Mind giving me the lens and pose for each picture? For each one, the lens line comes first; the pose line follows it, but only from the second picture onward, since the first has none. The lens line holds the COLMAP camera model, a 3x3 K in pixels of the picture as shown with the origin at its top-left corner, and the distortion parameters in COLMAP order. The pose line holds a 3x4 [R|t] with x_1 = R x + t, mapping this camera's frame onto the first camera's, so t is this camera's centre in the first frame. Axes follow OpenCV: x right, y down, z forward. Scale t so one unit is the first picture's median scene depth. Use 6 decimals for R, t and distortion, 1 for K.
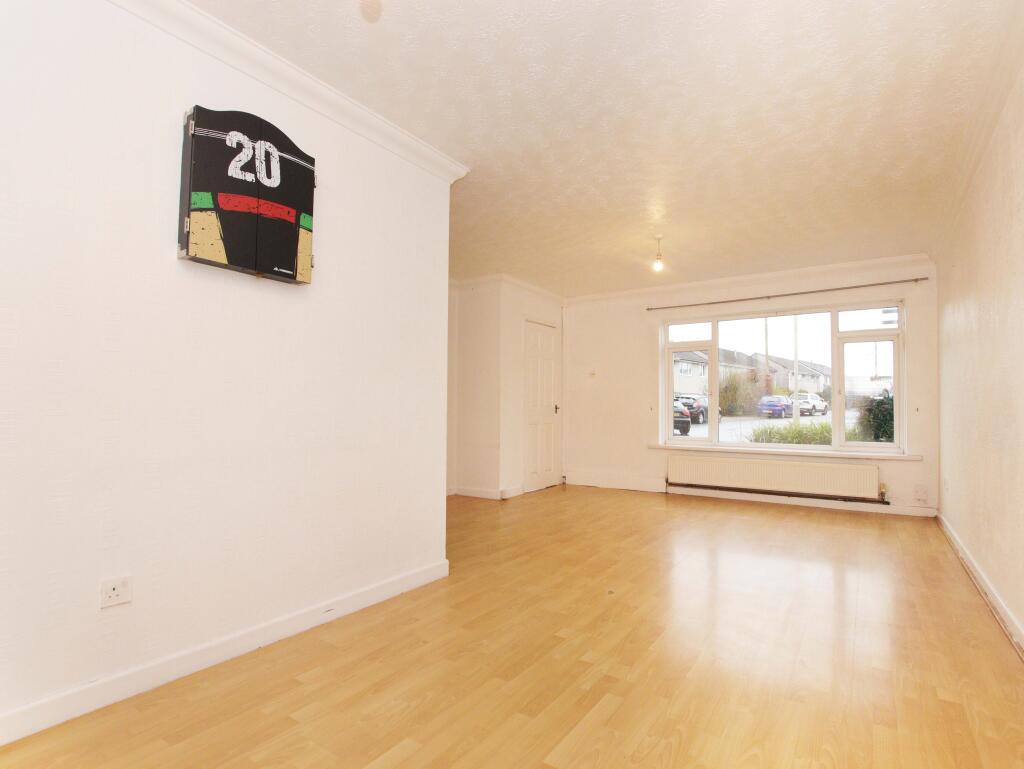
lens RADIAL K [[523.8, 0, 506.0], [0, 523.8, 383.3], [0, 0, 1]] dist [-0.001471, -0.000183]
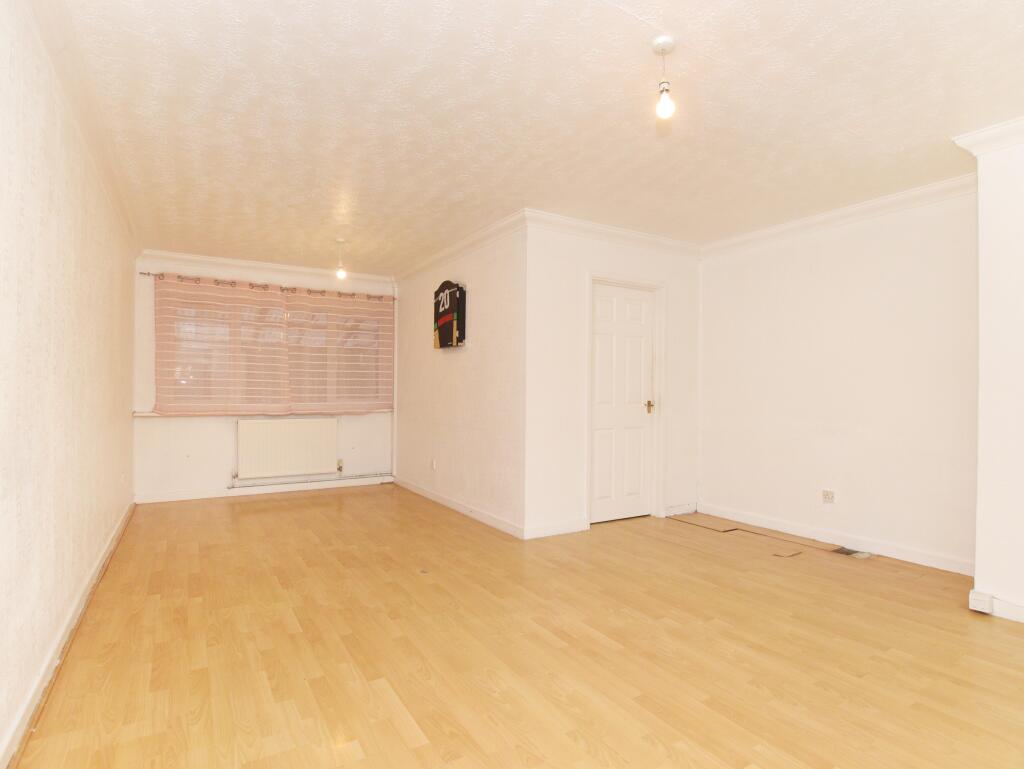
lens RADIAL K [[523.8, 0, 506.4], [0, 523.8, 390.4], [0, 0, 1]] dist [-0.001471, -0.000183]
pose [[-0.425840, -0.032205, -0.904225, 1.044001], [0.032331, 0.998187, -0.050778, 0.076641], [0.904221, -0.050858, -0.424026, 1.519321]]
